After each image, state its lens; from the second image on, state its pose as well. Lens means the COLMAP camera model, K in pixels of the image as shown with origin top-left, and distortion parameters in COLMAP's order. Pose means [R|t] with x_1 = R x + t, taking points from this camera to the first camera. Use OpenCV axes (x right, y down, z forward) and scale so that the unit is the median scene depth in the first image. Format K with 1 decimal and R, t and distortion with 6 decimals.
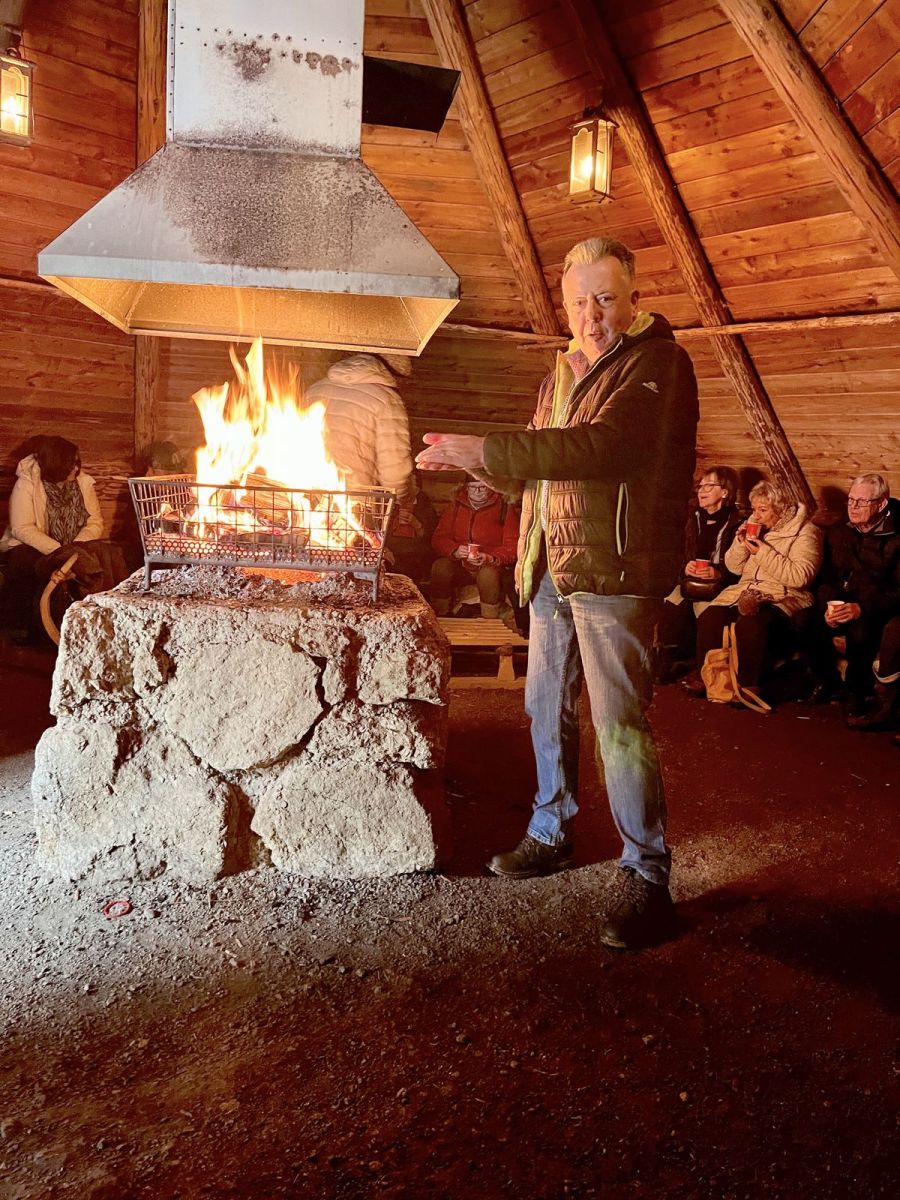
lens RADIAL K [[925.6, 0, 474.1], [0, 925.6, 616.3], [0, 0, 1]] dist [0.038088, -0.045762]
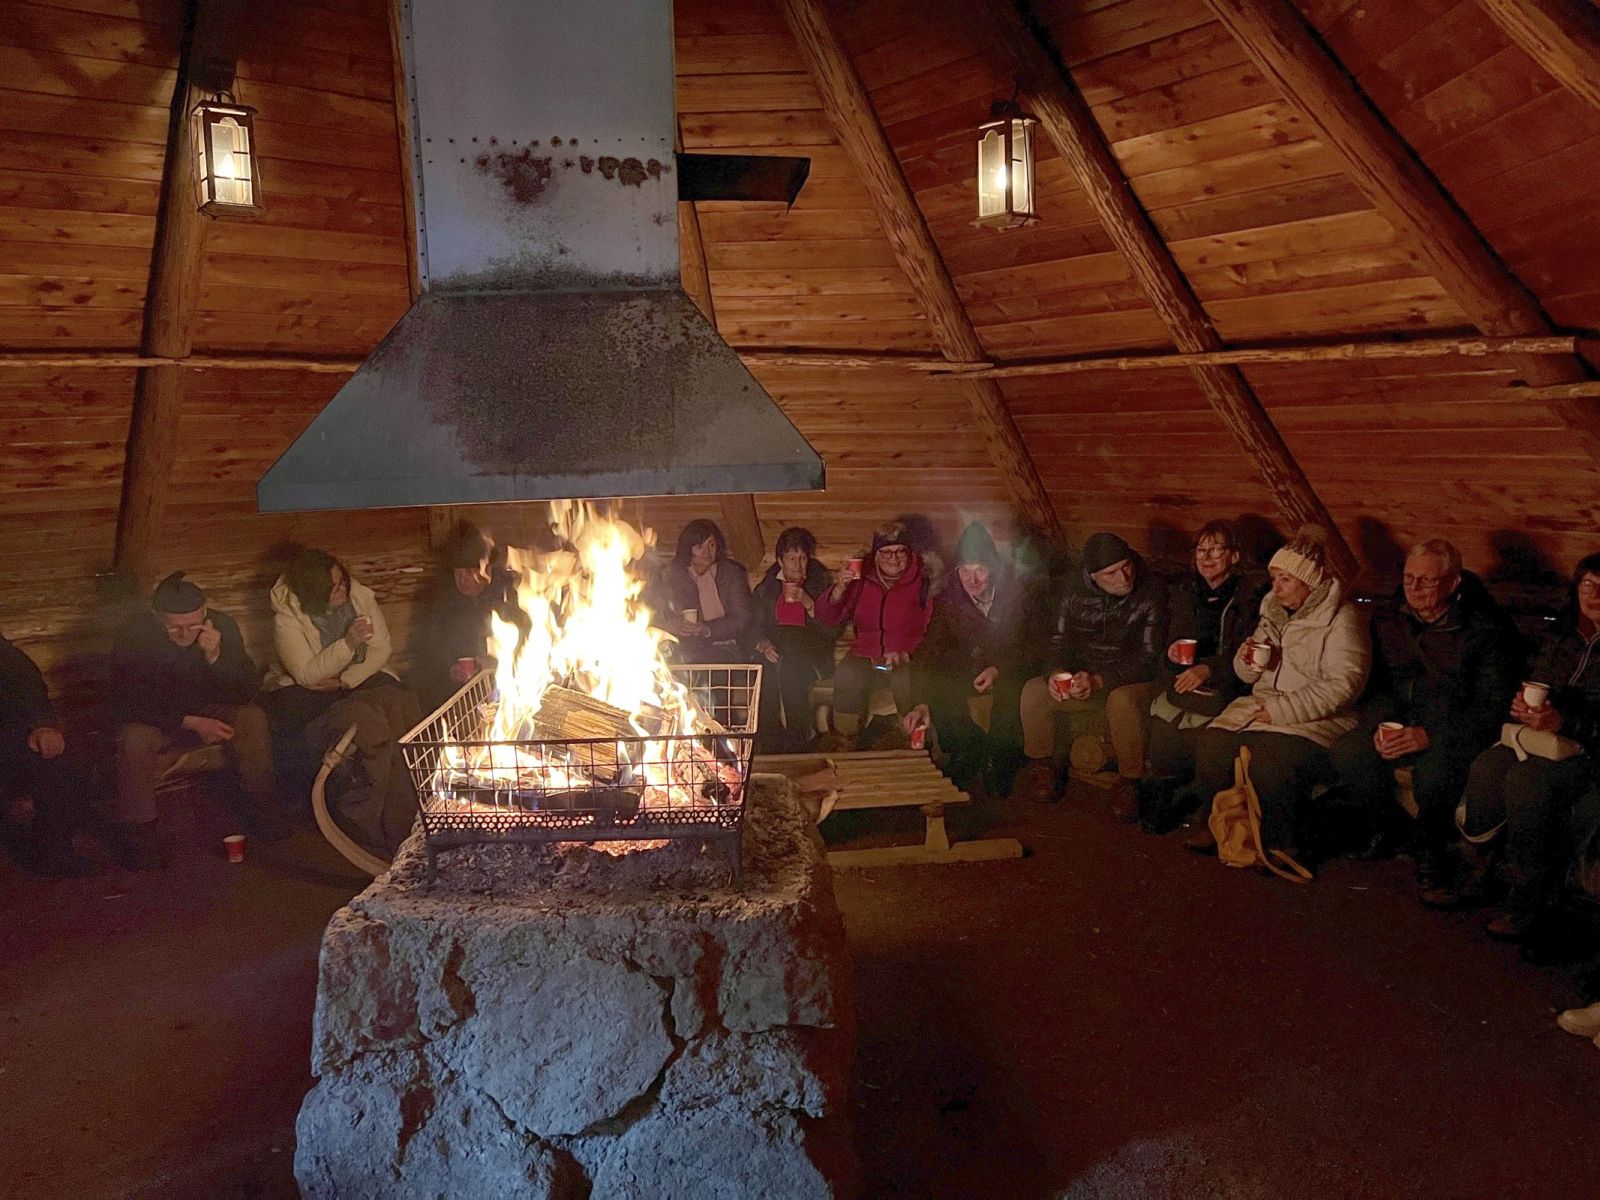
lens RADIAL K [[1234.2, 0, 813.8], [0, 1234.2, 597.7], [0, 0, 1]] dist [0.038088, -0.045762]
pose [[0.995532, -0.062402, -0.070871, 0.023890], [0.061979, 0.998044, -0.008163, -0.155026], [0.071241, 0.003734, 0.997452, 0.024366]]
